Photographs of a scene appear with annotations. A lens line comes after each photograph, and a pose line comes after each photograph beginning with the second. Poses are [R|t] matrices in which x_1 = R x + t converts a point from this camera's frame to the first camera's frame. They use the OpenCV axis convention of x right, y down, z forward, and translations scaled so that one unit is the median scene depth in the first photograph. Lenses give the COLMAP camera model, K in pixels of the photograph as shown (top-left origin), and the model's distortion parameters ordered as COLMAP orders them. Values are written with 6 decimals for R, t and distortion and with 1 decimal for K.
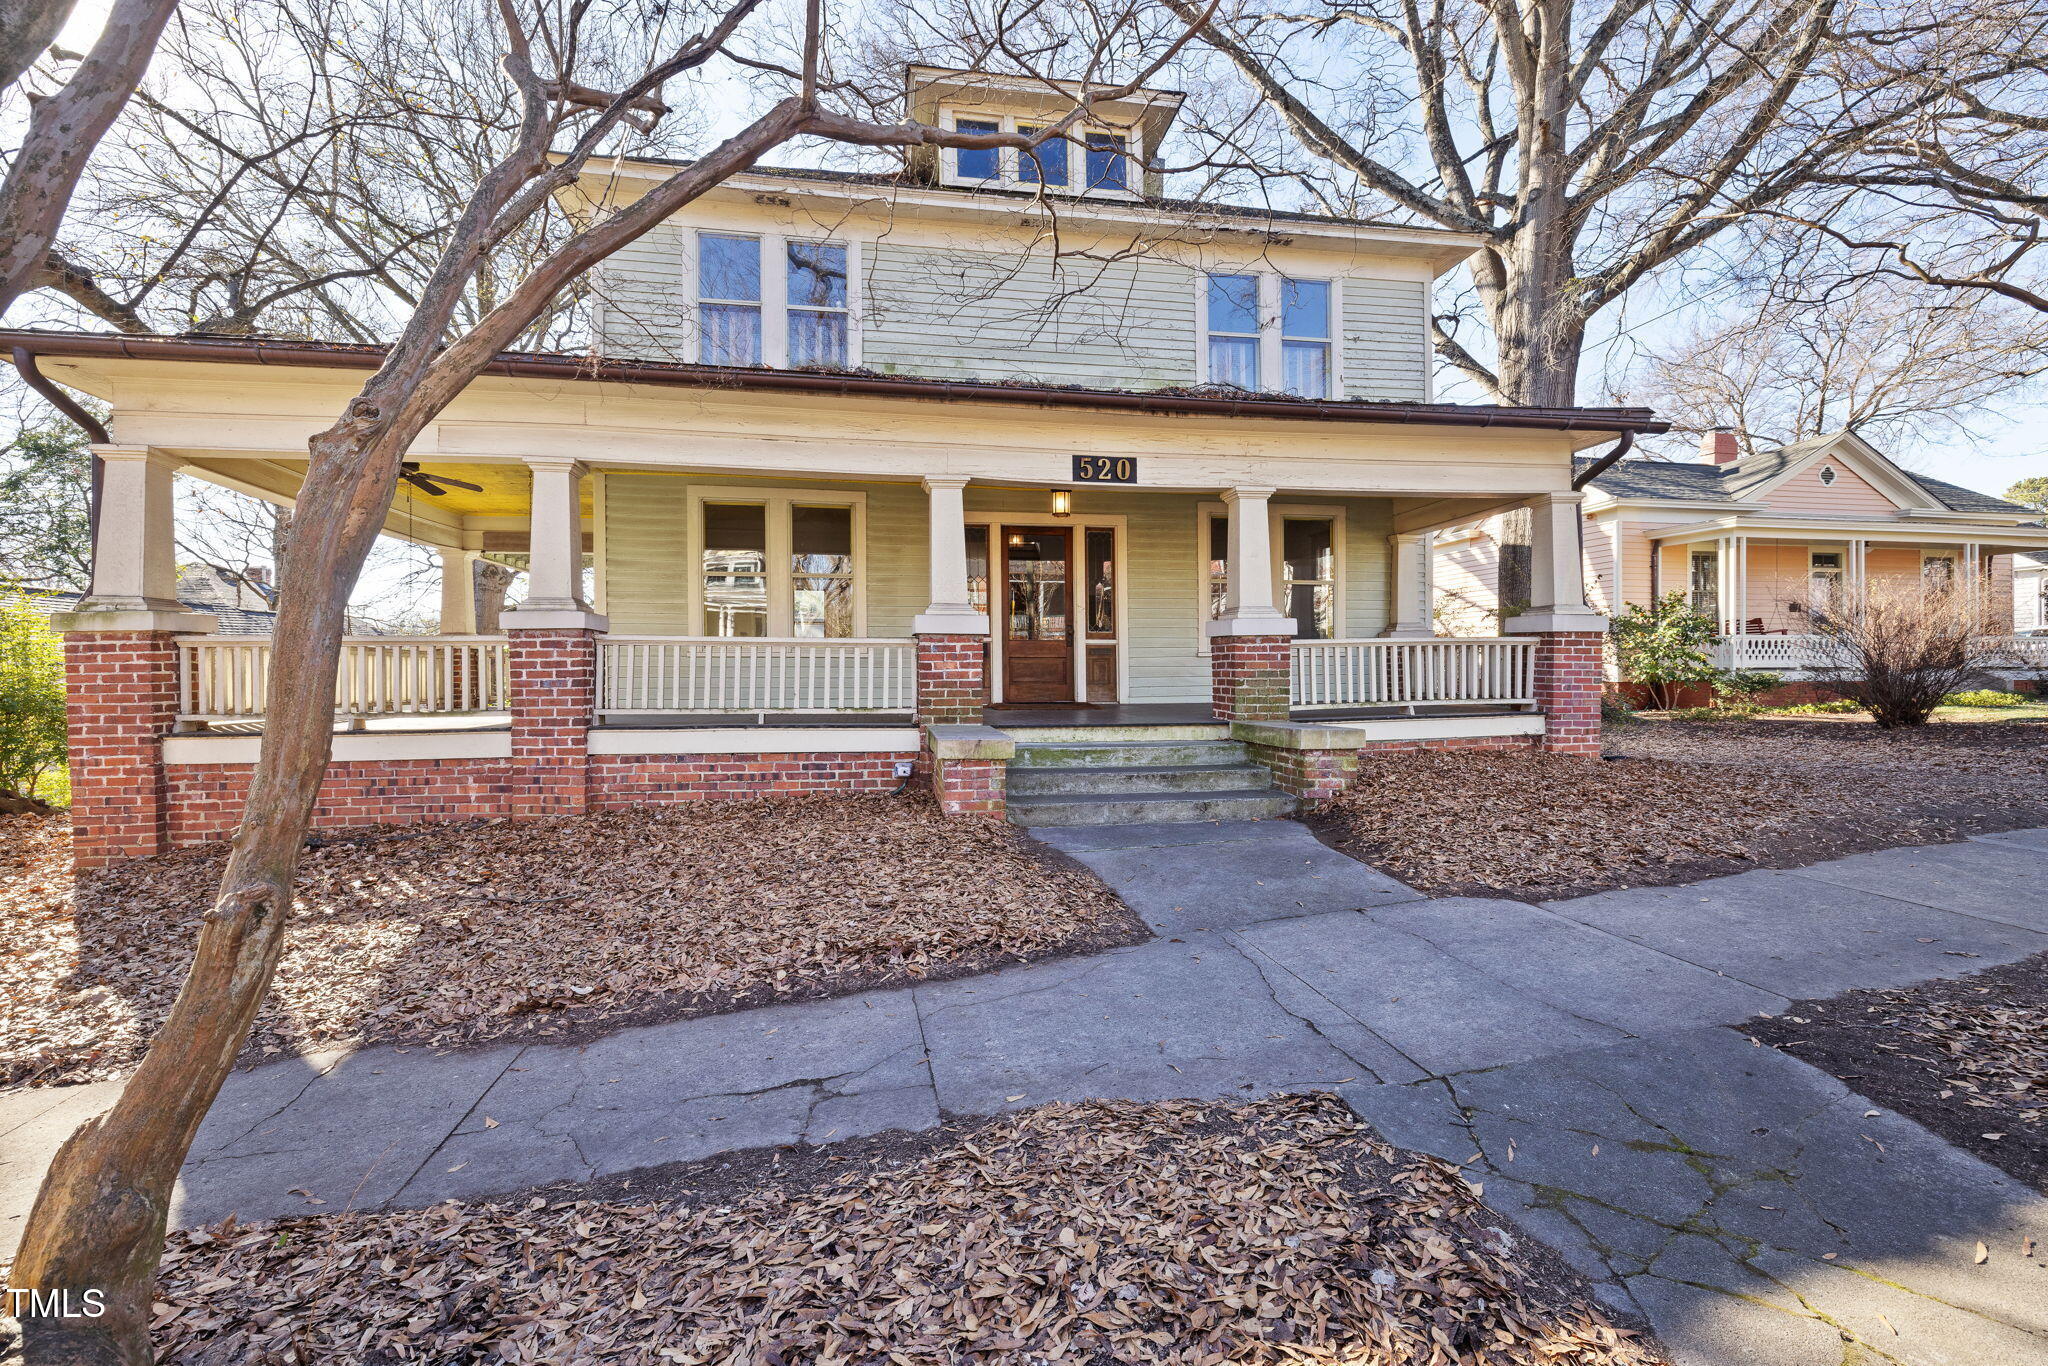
lens RADIAL K [[889.7, 0, 1005.9], [0, 889.7, 672.8], [0, 0, 1]] dist [-0.000552, 0.001108]
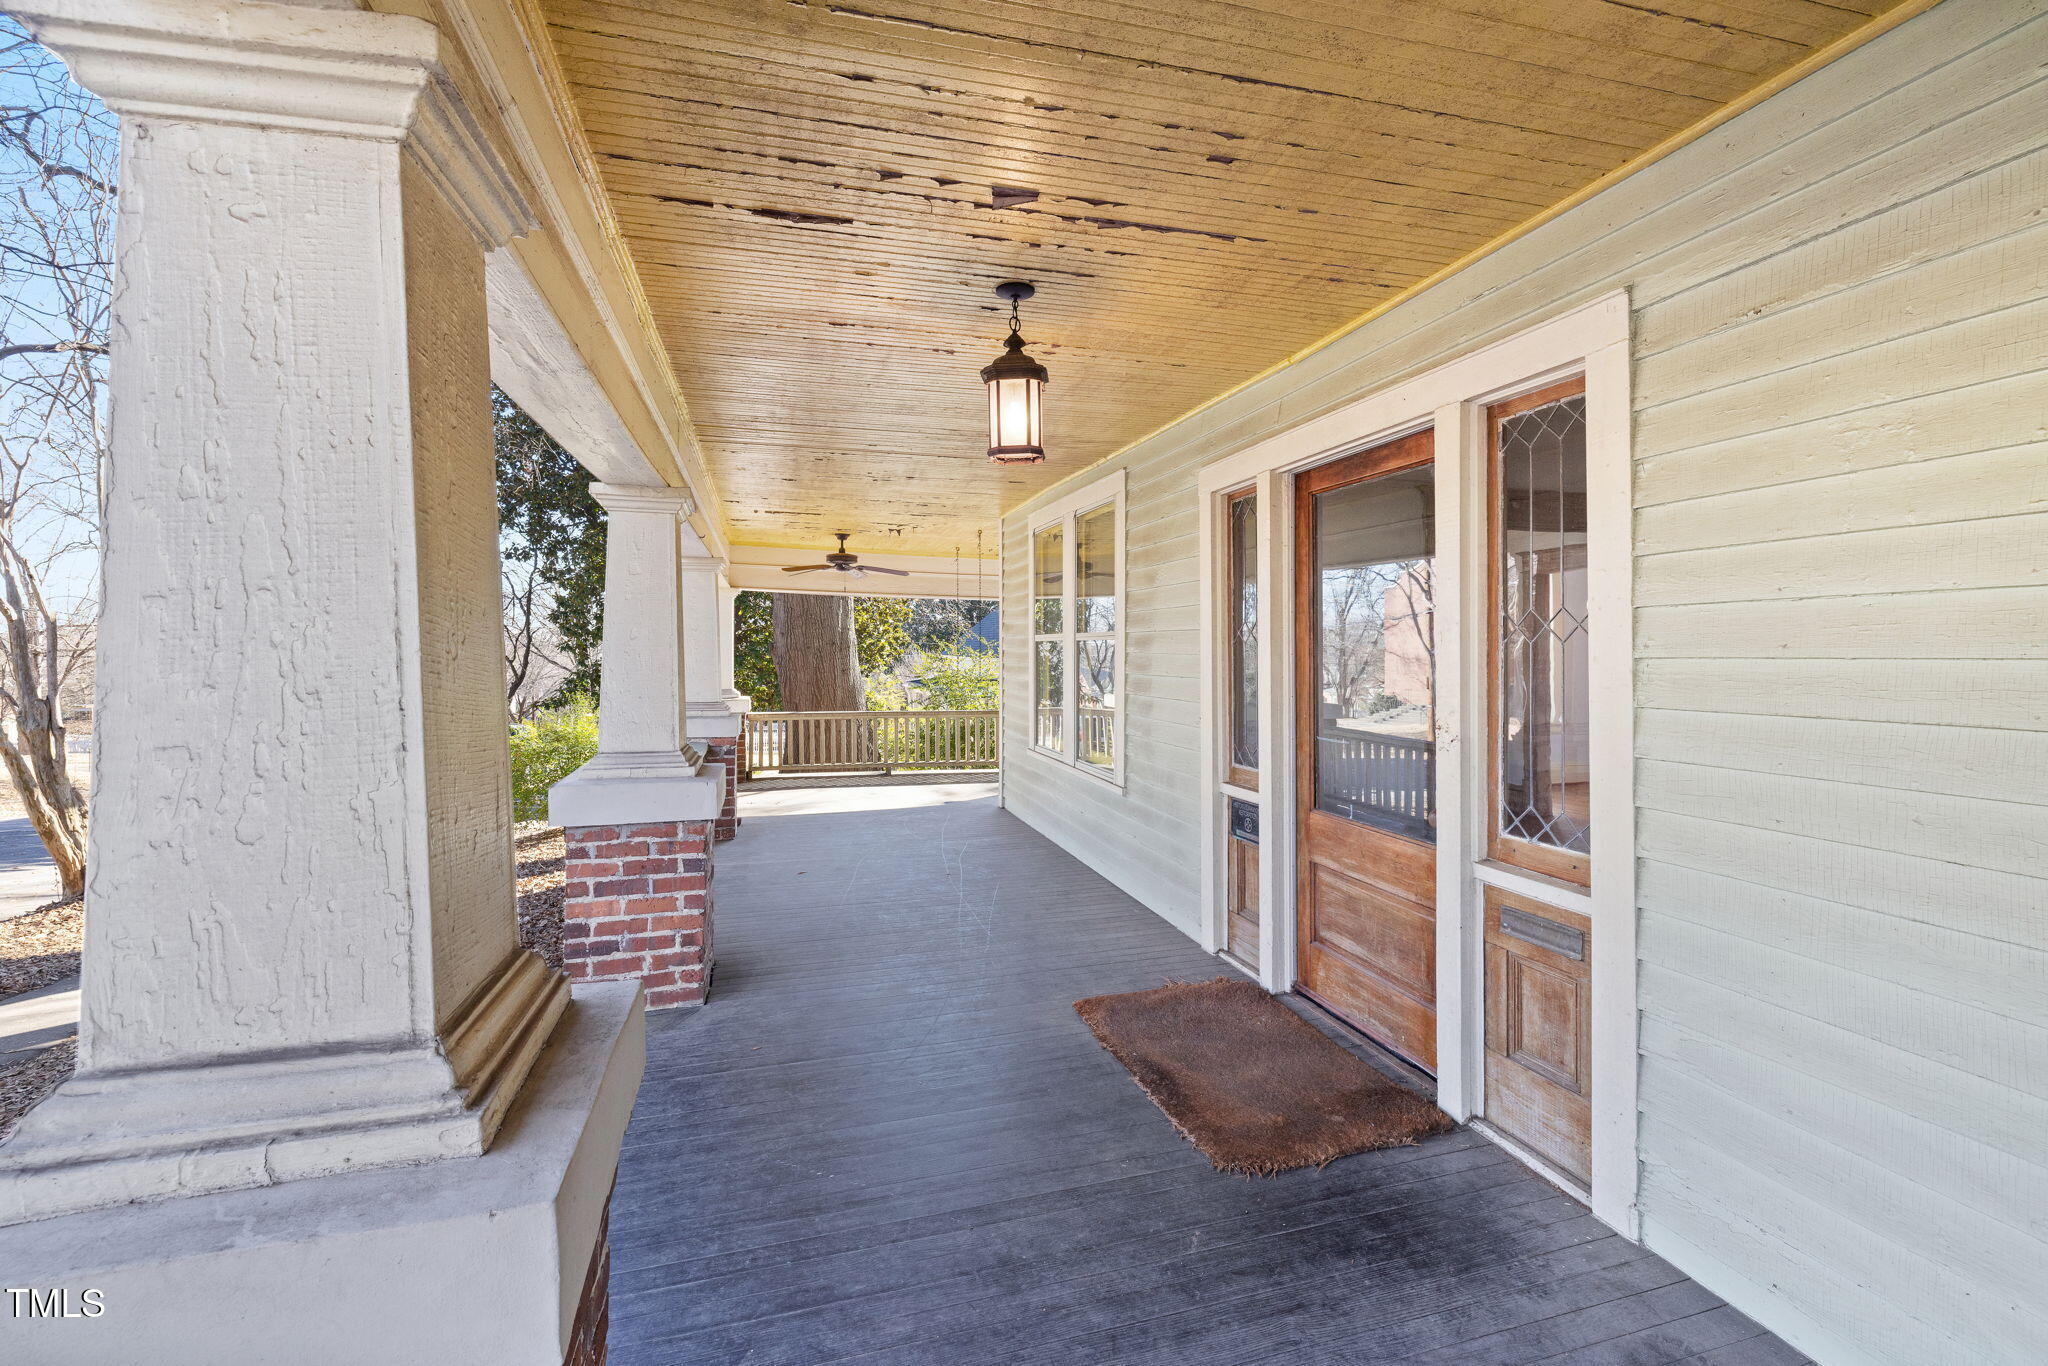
lens RADIAL K [[889.7, 0, 1024.1], [0, 889.7, 671.6], [0, 0, 1]] dist [-0.000552, 0.001108]
pose [[0.084804, 0.025639, -0.996068, 0.478745], [-0.003537, 0.999670, 0.025430, -0.142984], [0.996391, 0.001367, 0.084867, 1.236438]]
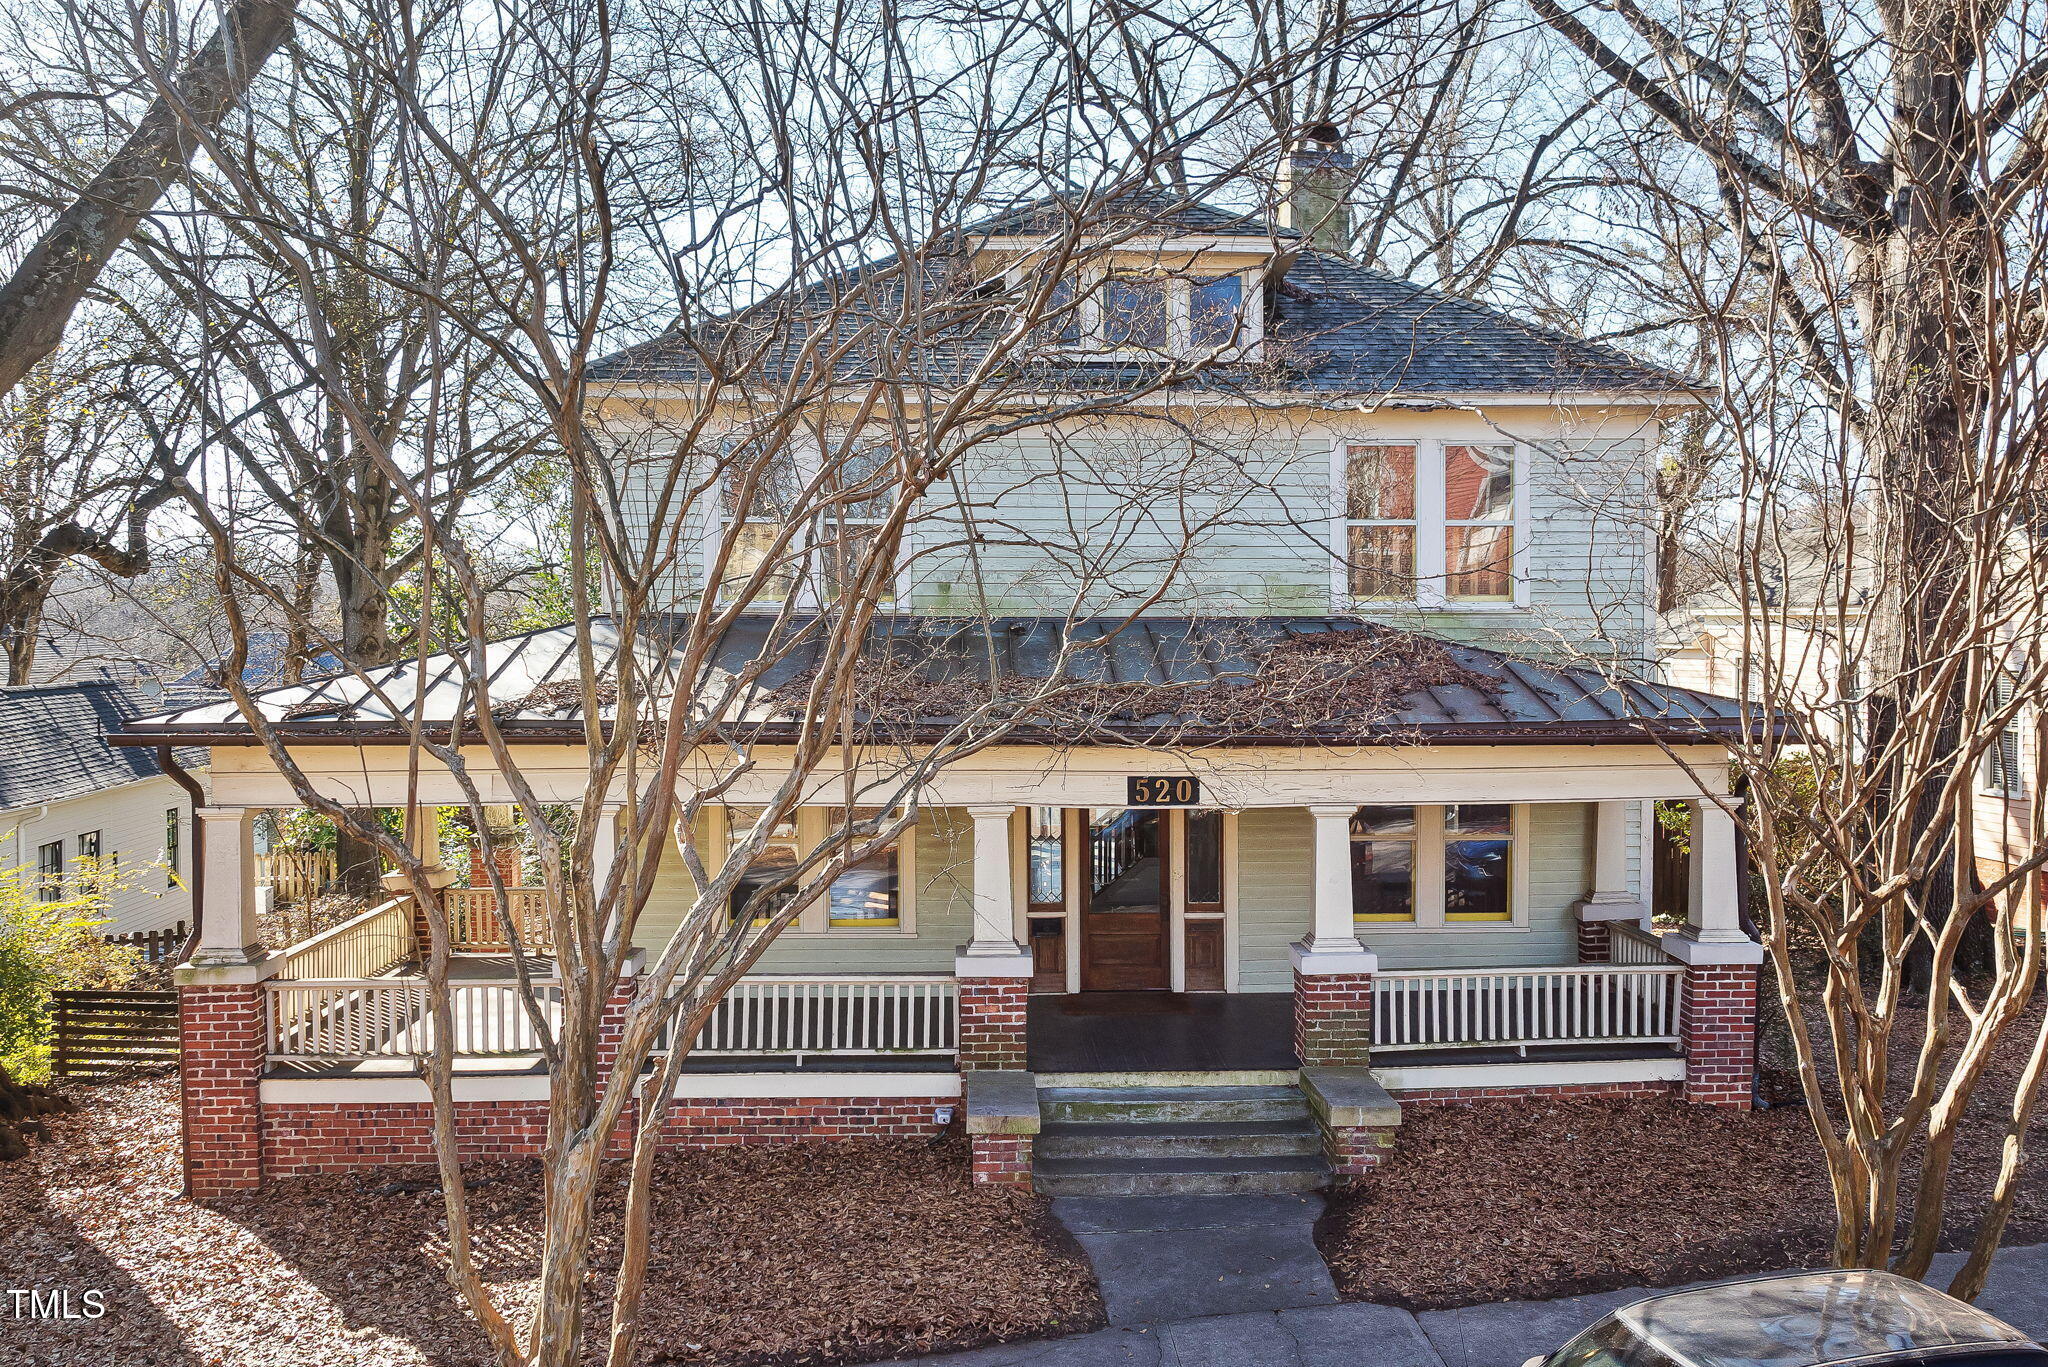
lens RADIAL K [[1869.4, 0, 1028.7], [0, 1869.4, 684.4], [0, 0, 1]] dist [-0.015392, 0.000000]
pose [[0.992645, 0.006548, -0.120884, 0.221839], [-0.003100, 0.999584, 0.028686, -0.424175], [0.121021, -0.028100, 0.992252, -0.999499]]
